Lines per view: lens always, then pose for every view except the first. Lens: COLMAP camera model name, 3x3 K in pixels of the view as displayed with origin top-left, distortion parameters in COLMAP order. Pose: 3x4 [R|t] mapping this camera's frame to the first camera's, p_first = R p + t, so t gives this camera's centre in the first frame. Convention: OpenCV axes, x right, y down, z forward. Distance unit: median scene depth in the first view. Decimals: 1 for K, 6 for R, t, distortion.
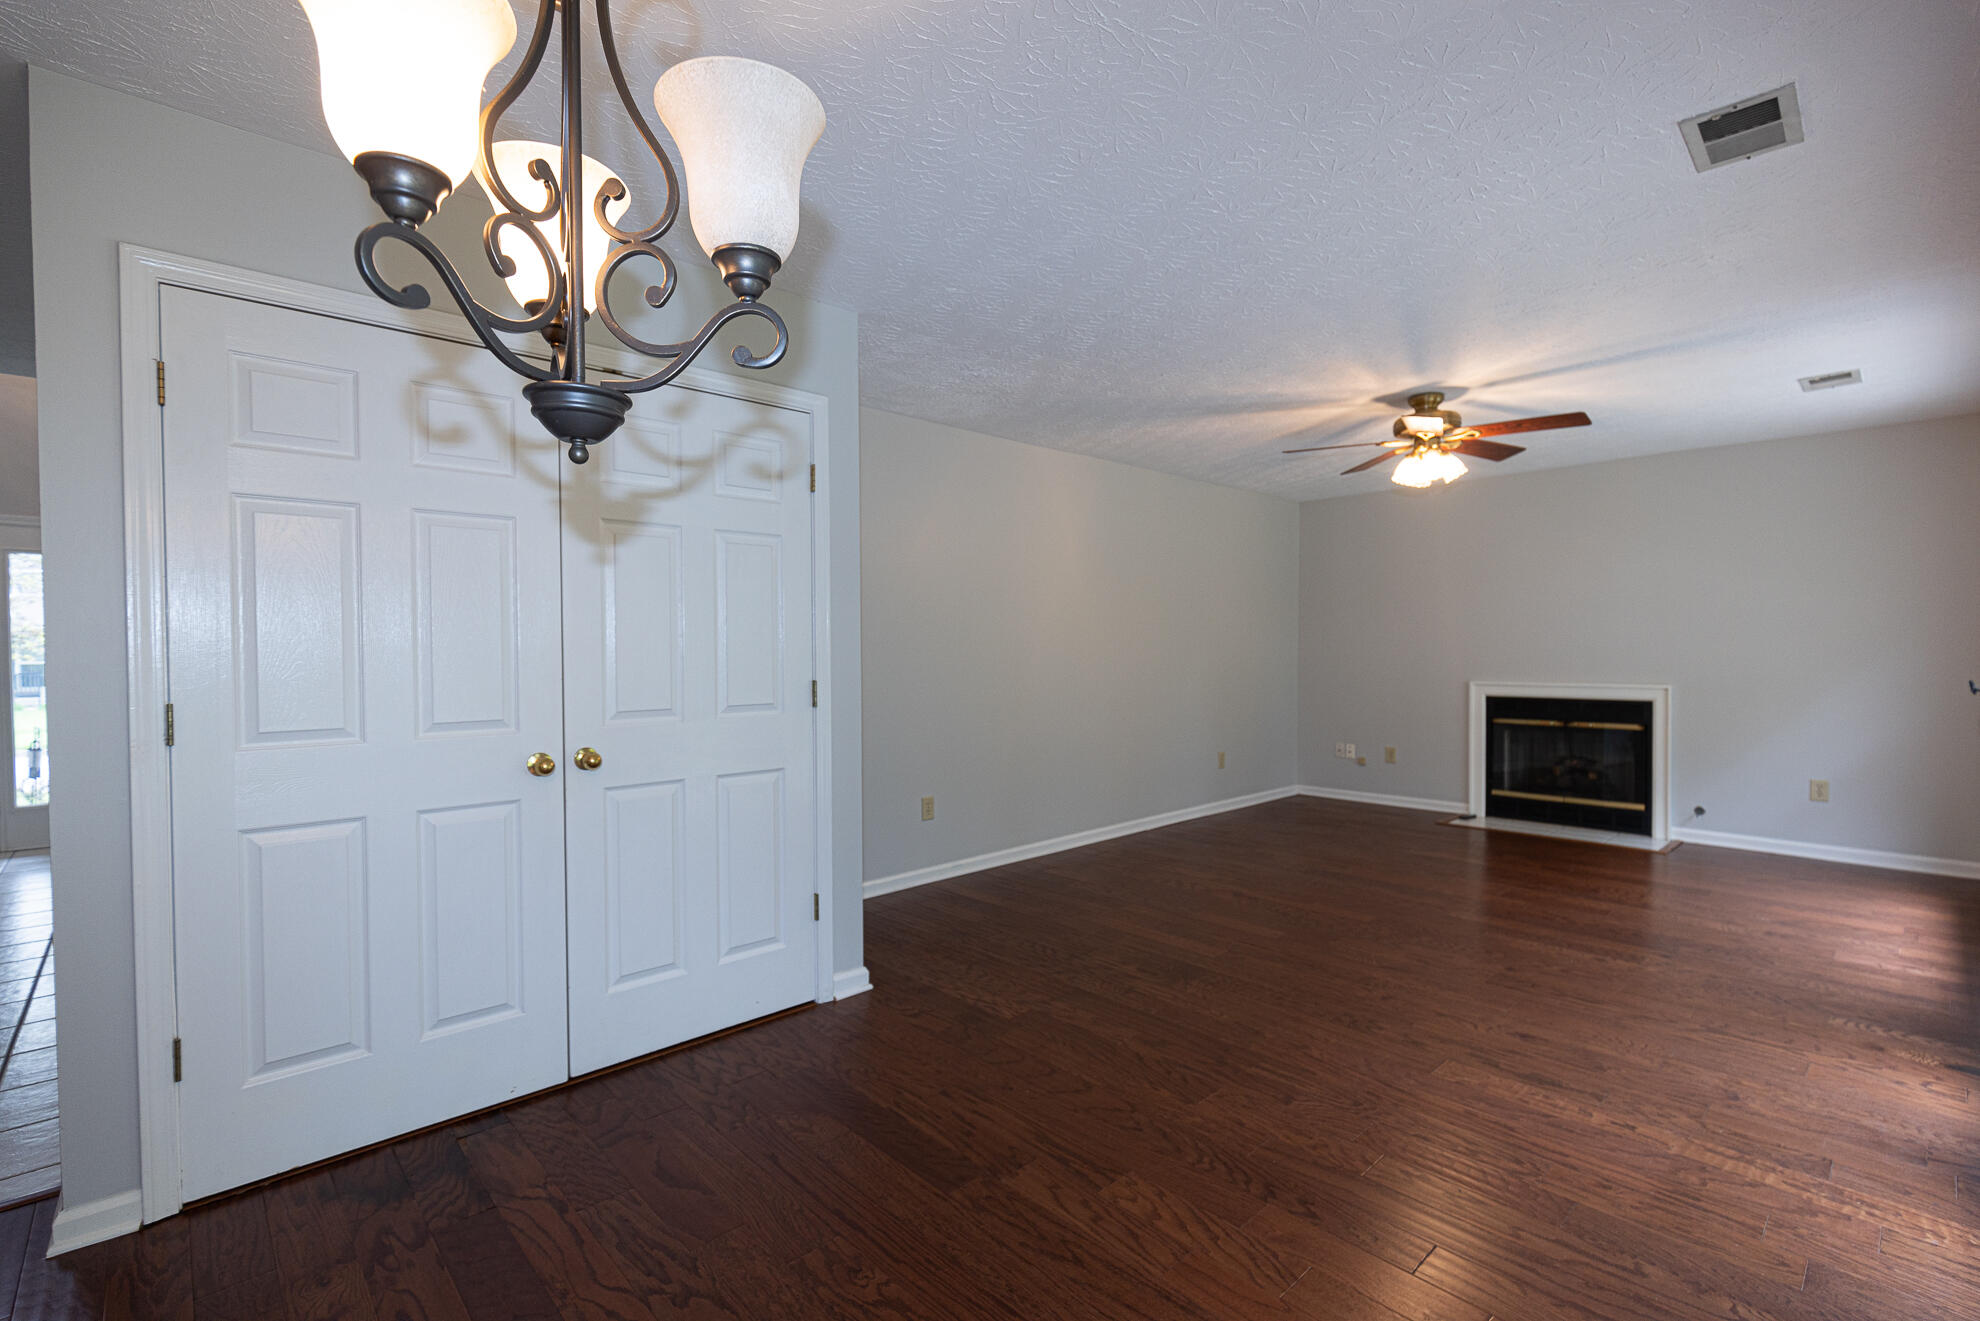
lens RADIAL K [[882.3, 0, 996.3], [0, 882.3, 666.7], [0, 0, 1]] dist [-0.007451, 0.002029]
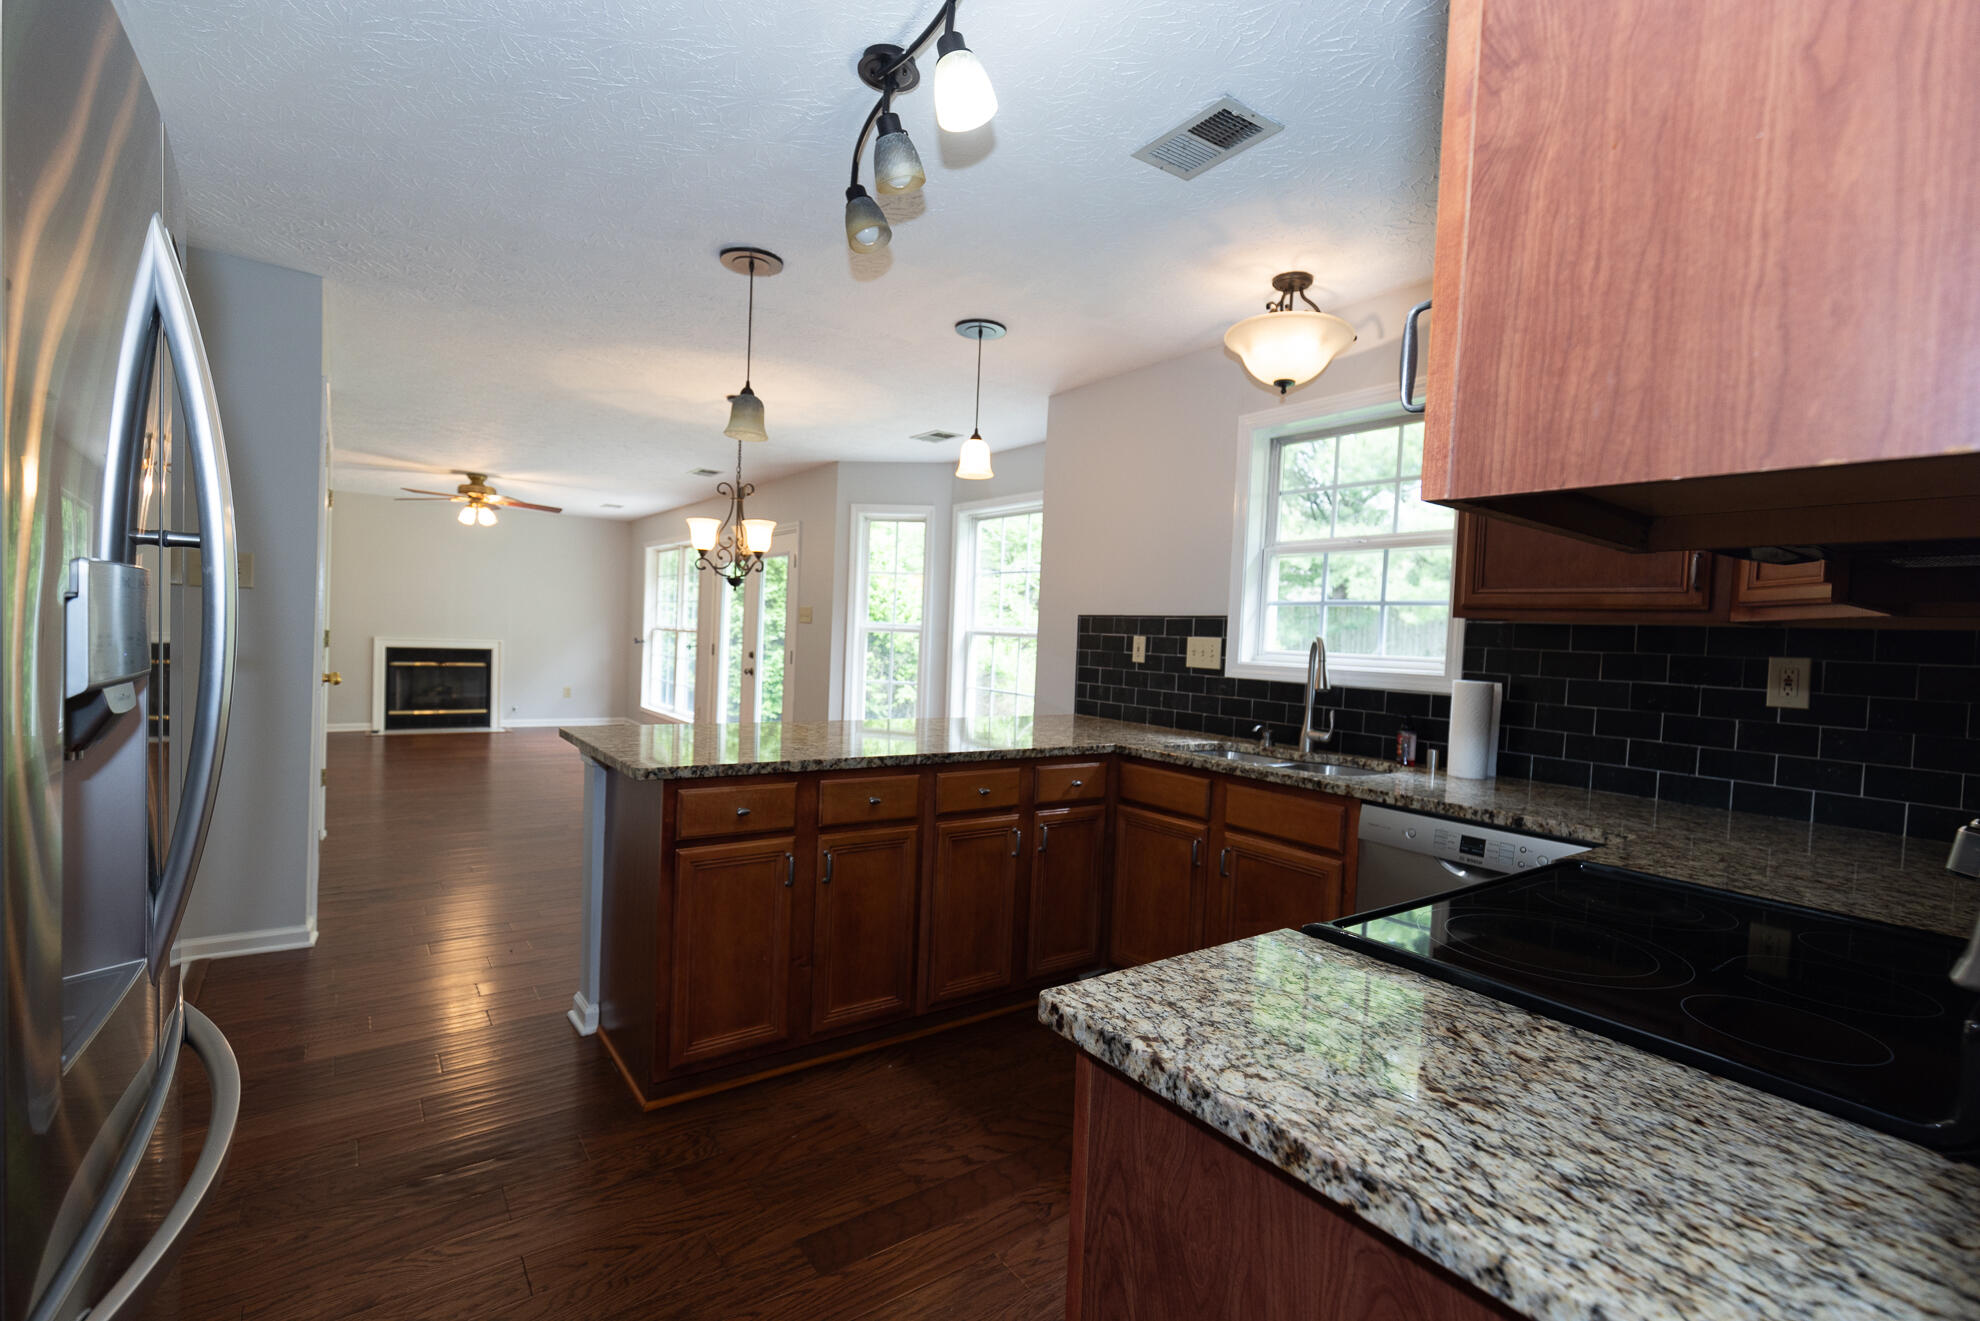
lens RADIAL K [[882.3, 0, 997.0], [0, 882.3, 662.7], [0, 0, 1]] dist [-0.007451, 0.002029]
pose [[0.108600, -0.020308, 0.993878, -0.869876], [-0.020498, 0.999533, 0.022663, 0.006060], [-0.993874, -0.022833, 0.108133, -0.177382]]
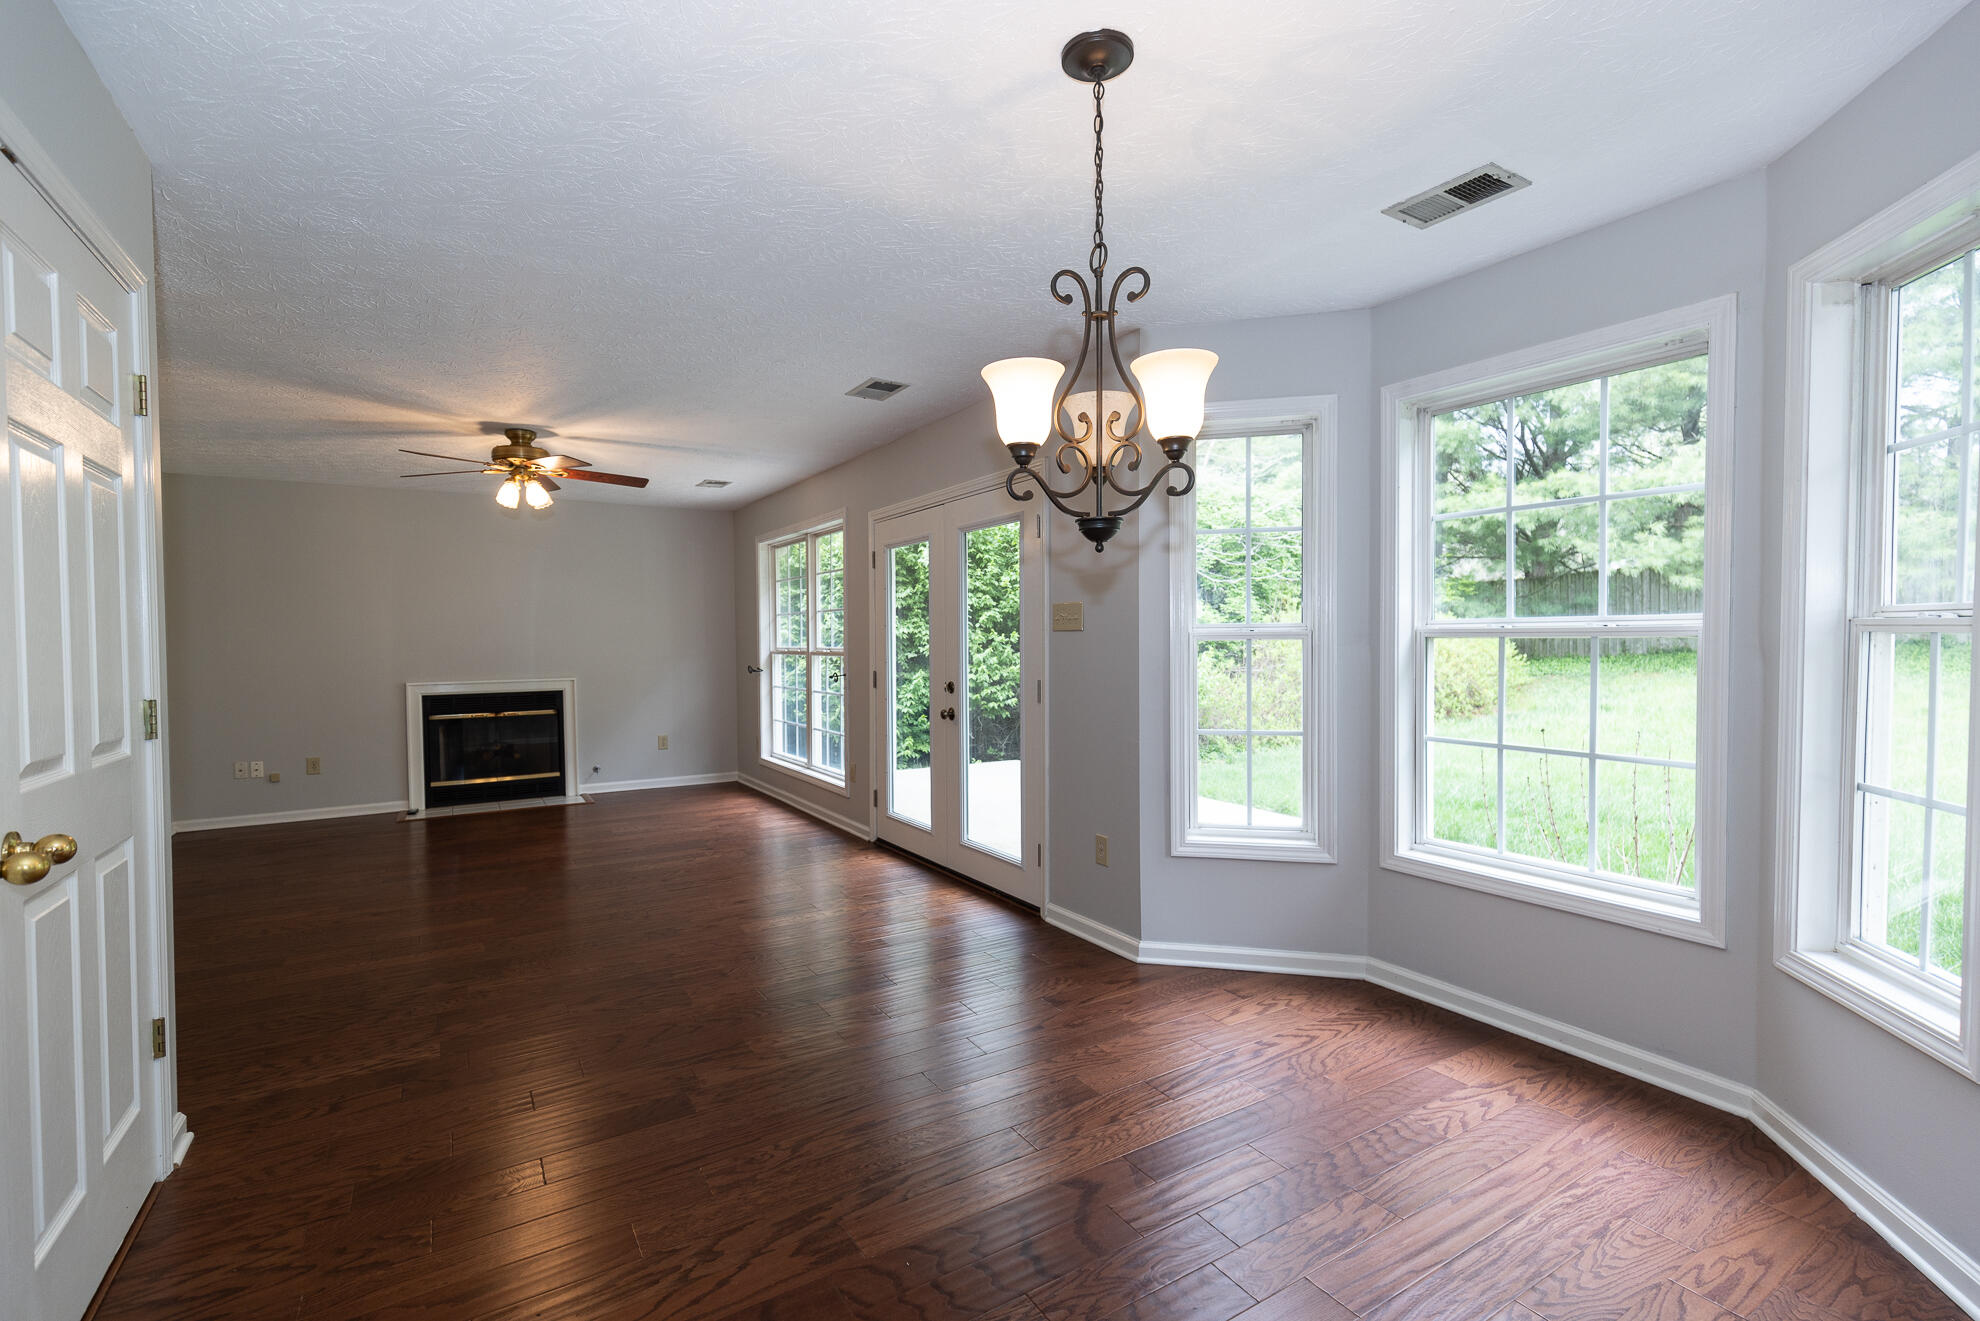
lens RADIAL K [[882.3, 0, 997.9], [0, 882.3, 664.2], [0, 0, 1]] dist [-0.007451, 0.002029]
pose [[0.185850, -0.021628, 0.982340, -0.401381], [0.028890, 0.999446, 0.016539, -0.002326], [-0.982153, 0.025306, 0.186372, 0.132806]]
